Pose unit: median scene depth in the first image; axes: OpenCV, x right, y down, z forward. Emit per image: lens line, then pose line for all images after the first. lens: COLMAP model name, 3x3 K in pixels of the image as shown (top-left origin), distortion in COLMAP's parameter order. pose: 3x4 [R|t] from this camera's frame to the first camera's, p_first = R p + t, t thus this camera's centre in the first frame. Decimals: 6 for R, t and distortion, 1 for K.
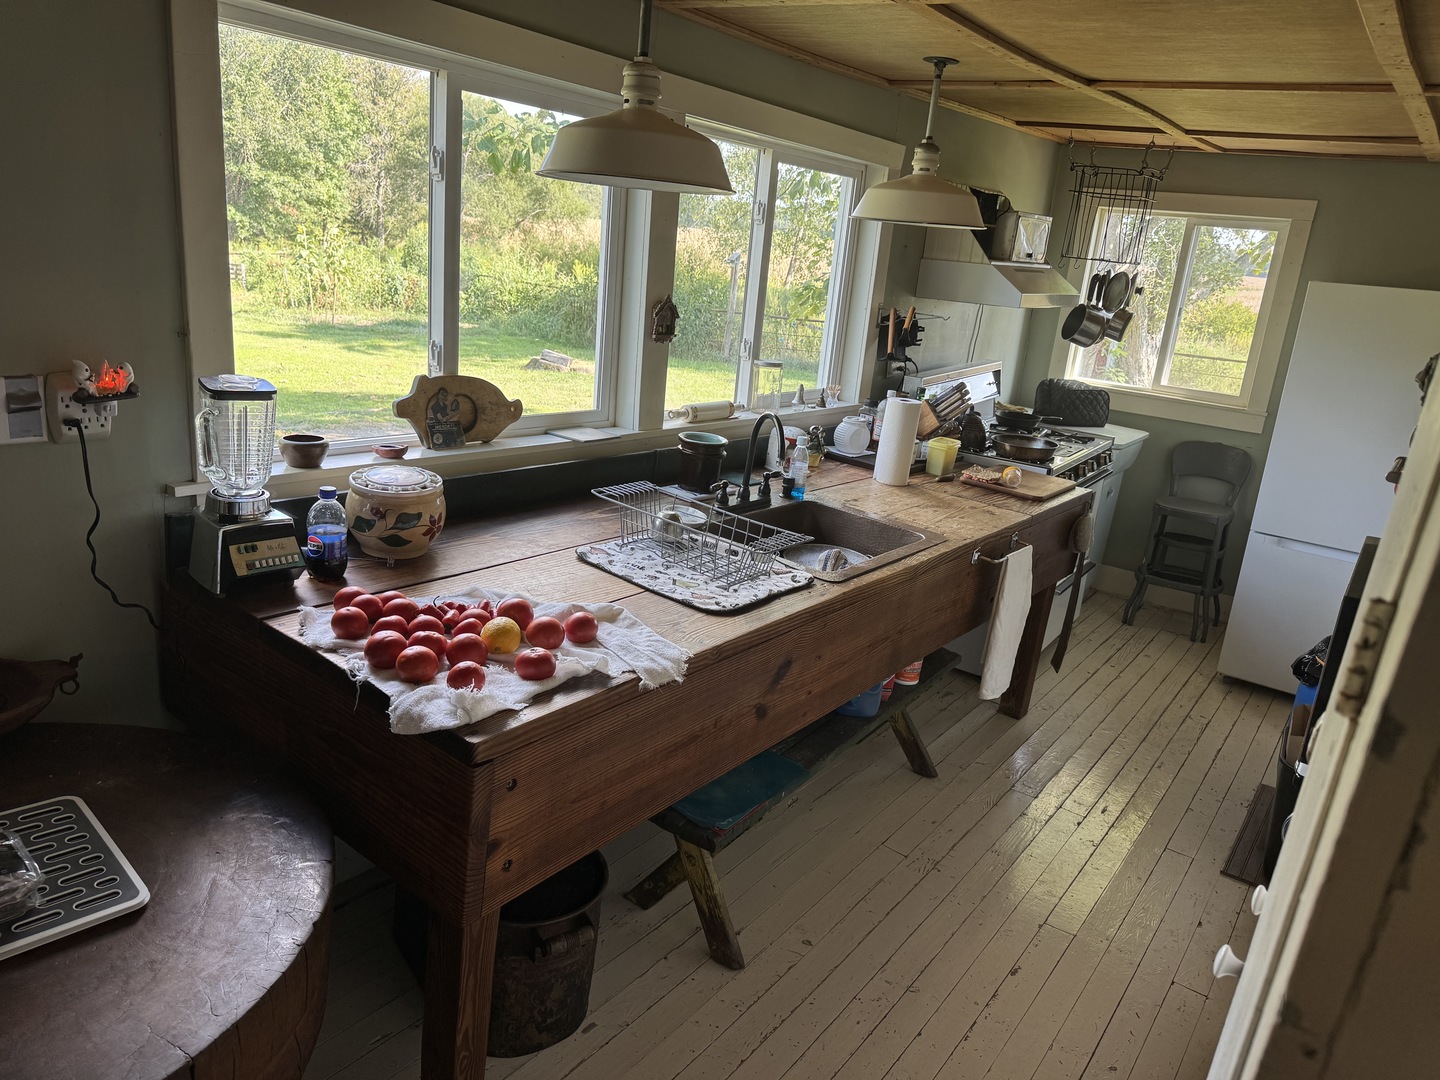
lens RADIAL K [[986.7, 0, 731.9], [0, 986.7, 540.0], [0, 0, 1]] dist [0.112107, -0.185026]
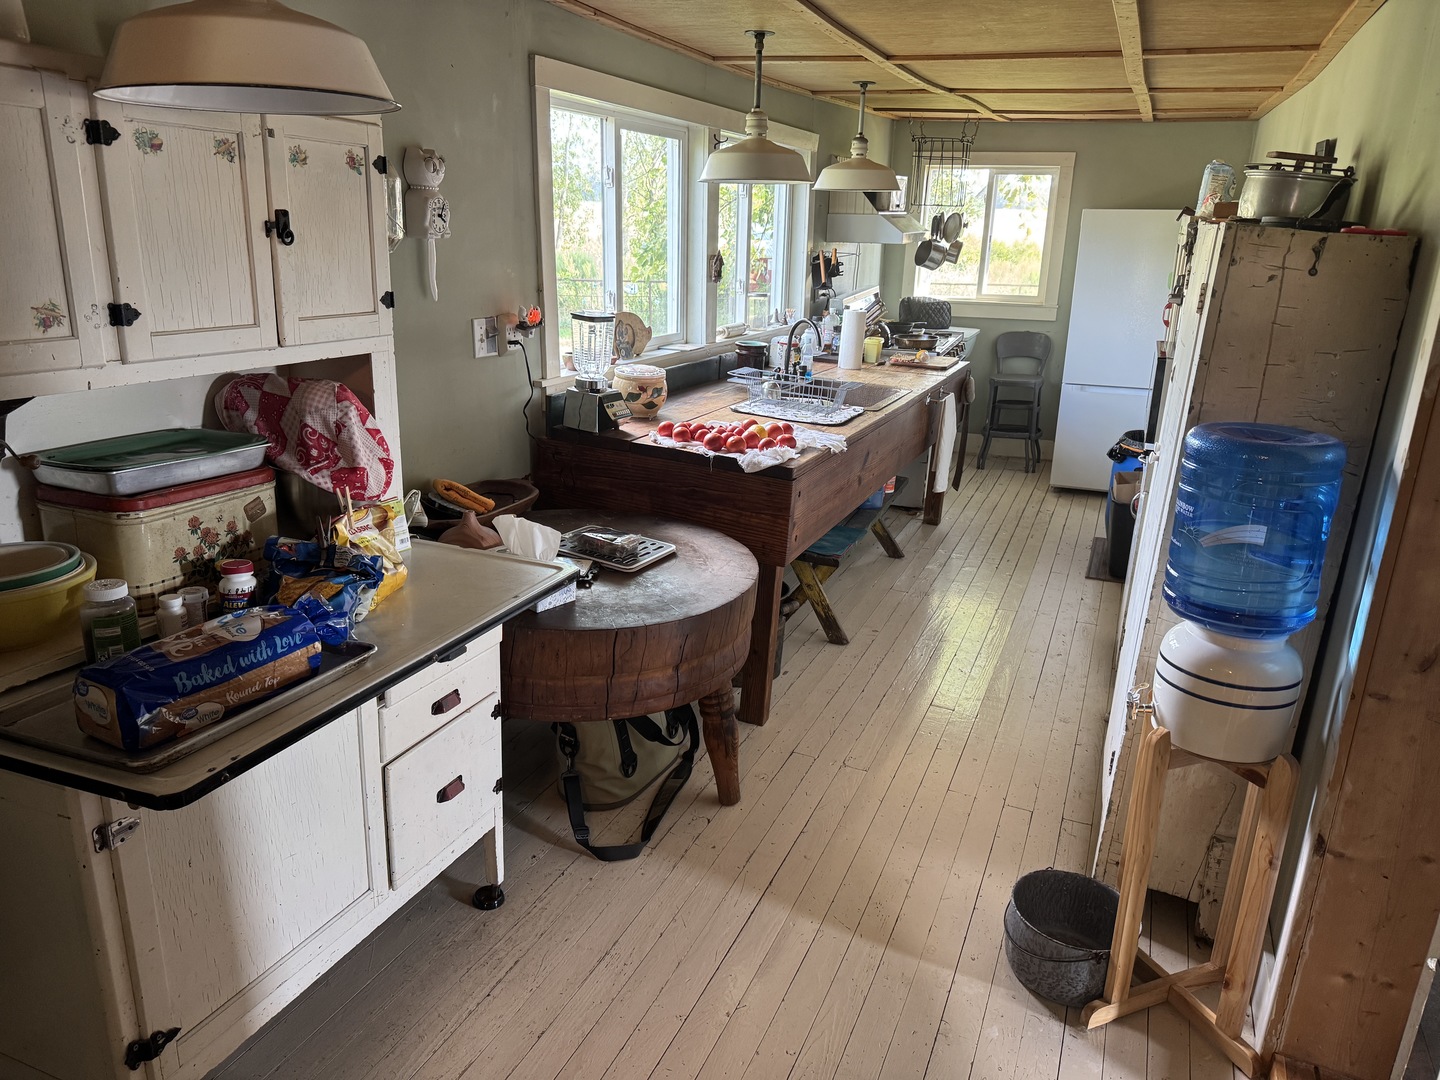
lens RADIAL K [[997.2, 0, 721.2], [0, 997.2, 551.5], [0, 0, 1]] dist [0.081518, -0.098972]
pose [[0.970599, -0.139694, 0.196018, -0.459623], [0.130742, 0.989721, 0.057957, 0.129856], [-0.202099, -0.030625, 0.978886, -0.556848]]
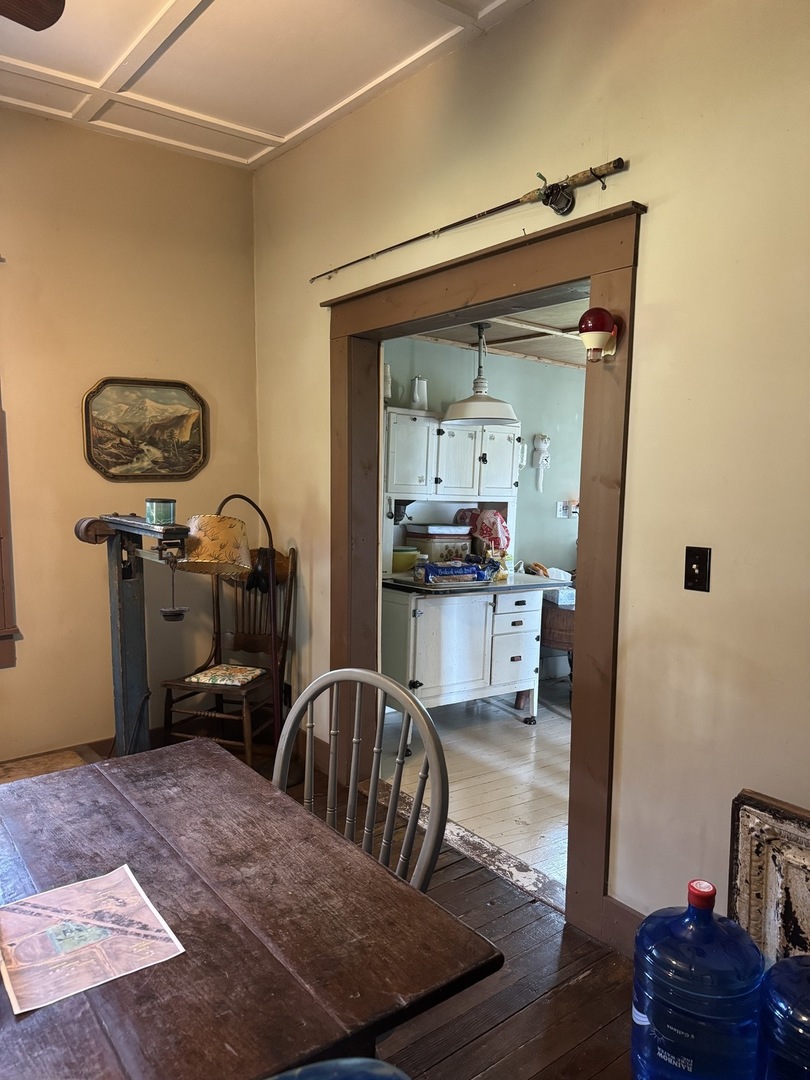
lens RADIAL K [[740.0, 0, 405.0], [0, 740.0, 540.0], [0, 0, 1]] dist [0.112107, -0.185026]
pose [[0.954235, -0.059536, -0.293071, -0.284027], [-0.008078, 0.974494, -0.224266, 0.451170], [0.298948, 0.216370, 0.929416, -1.334985]]
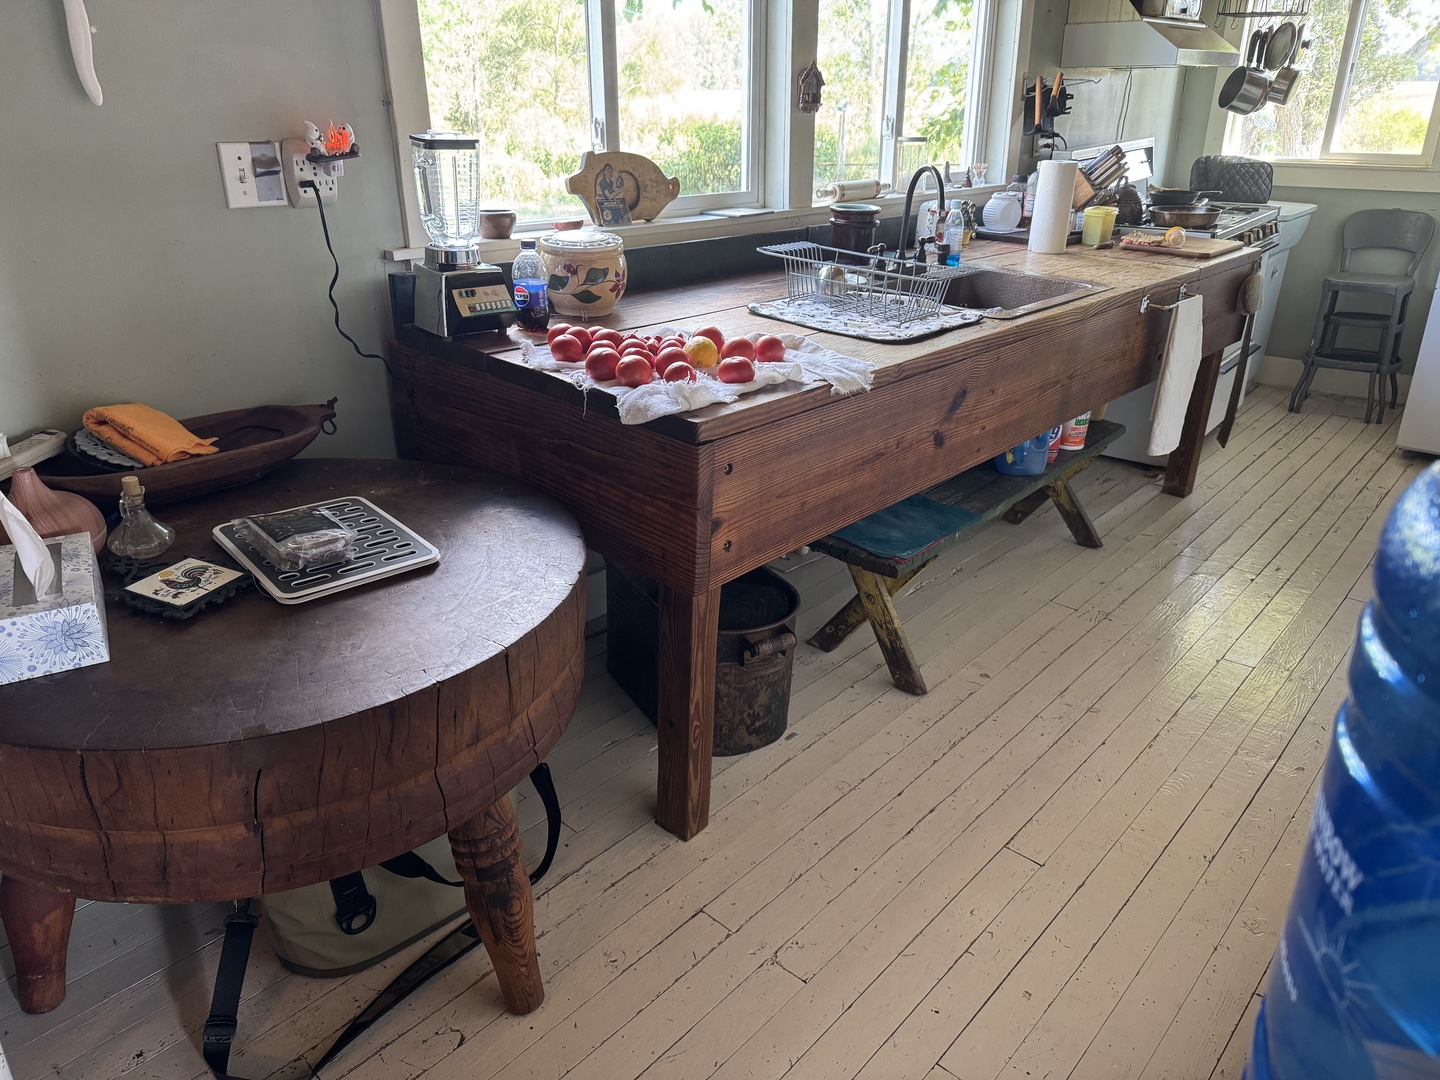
lens RADIAL K [[988.3, 0, 720.0], [0, 988.3, 540.0], [0, 0, 1]] dist [0.078444, -0.104922]
pose [[0.989990, -0.050565, -0.131771, -0.052602], [0.065394, 0.991694, 0.110752, 0.117833], [0.125076, -0.118260, 0.985074, -0.052111]]
